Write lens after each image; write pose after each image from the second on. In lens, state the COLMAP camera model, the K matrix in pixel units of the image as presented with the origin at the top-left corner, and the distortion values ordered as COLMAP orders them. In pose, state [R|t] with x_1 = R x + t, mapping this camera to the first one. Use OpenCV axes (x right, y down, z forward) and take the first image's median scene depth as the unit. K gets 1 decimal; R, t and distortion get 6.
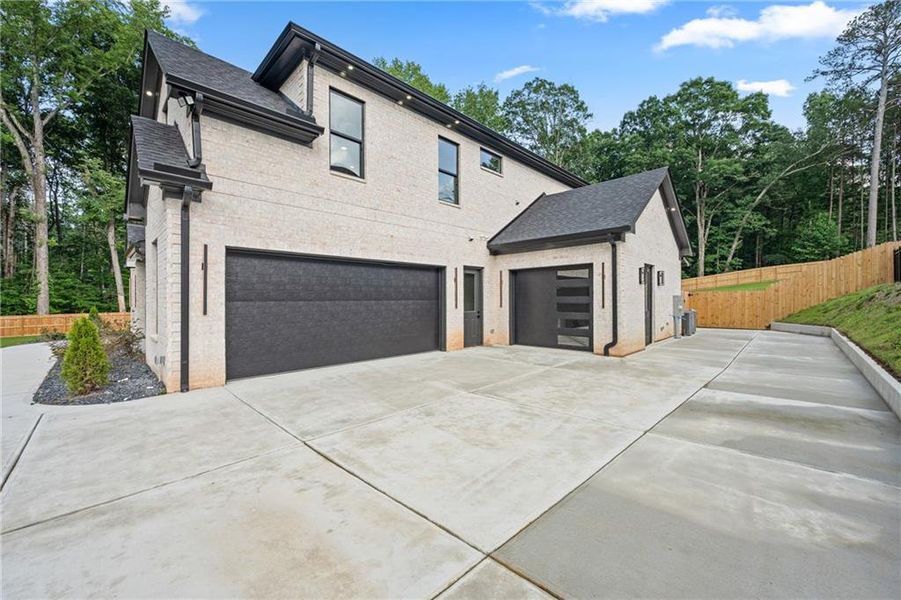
lens RADIAL K [[354.6, 0, 446.8], [0, 354.6, 296.6], [0, 0, 1]] dist [-0.000971, -0.000235]
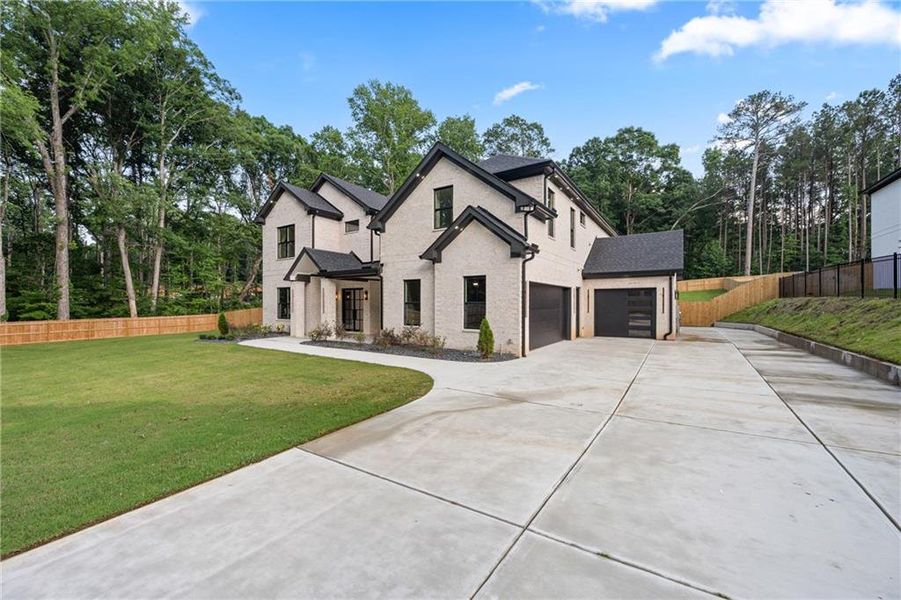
lens RADIAL K [[353.8, 0, 450.5], [0, 353.8, 300.0], [0, 0, 1]] dist [0.000381, 0.000256]
pose [[0.979088, 0.006521, 0.203331, -0.162170], [-0.006143, 0.999978, -0.002492, -0.004075], [-0.203343, 0.001191, 0.979107, -0.086776]]
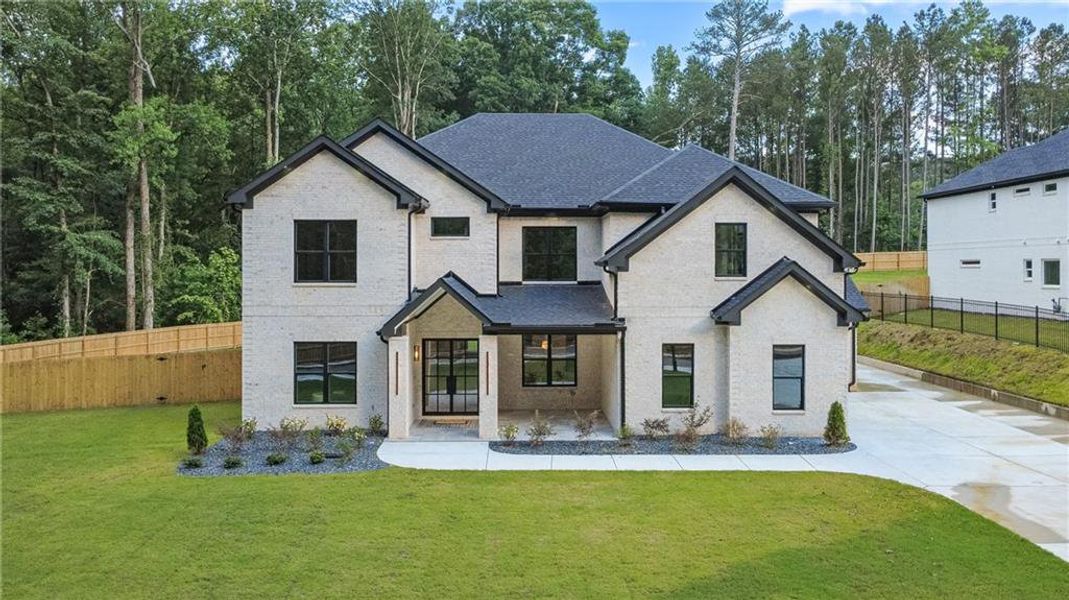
lens RADIAL K [[786.0, 0, 534.1], [0, 786.0, 268.2], [0, 0, 1]] dist [-0.001466, 0.004166]
pose [[0.694088, 0.006773, 0.719858, -0.480819], [-0.009355, 0.999956, -0.000388, -0.057476], [-0.719829, -0.006465, 0.694121, -0.056900]]
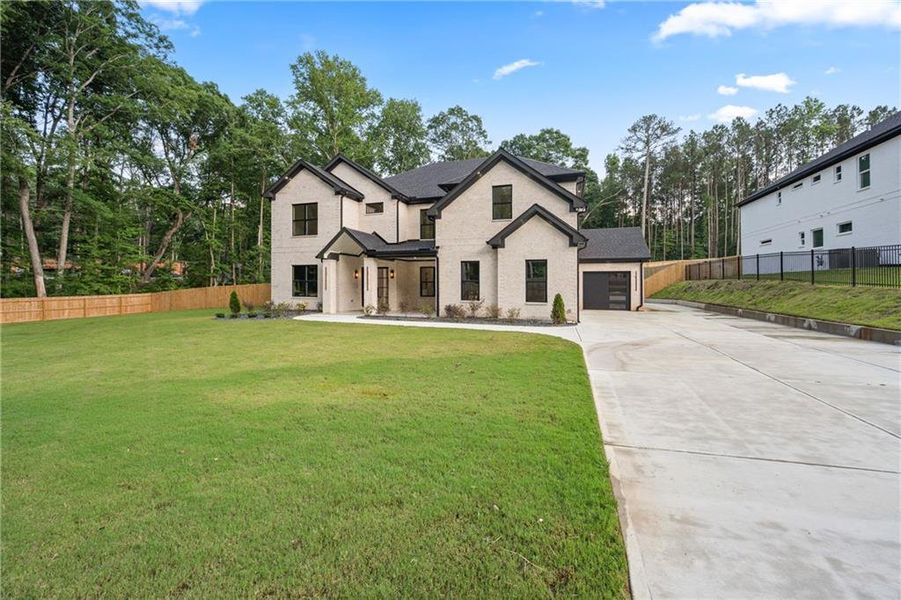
lens RADIAL K [[361.9, 0, 451.5], [0, 361.9, 276.1], [0, 0, 1]] dist [0.000346, -0.000285]
pose [[0.891435, 0.020979, 0.452662, -0.289998], [-0.014206, 0.999731, -0.018357, -0.000778], [-0.452925, 0.009933, 0.891493, -0.095808]]
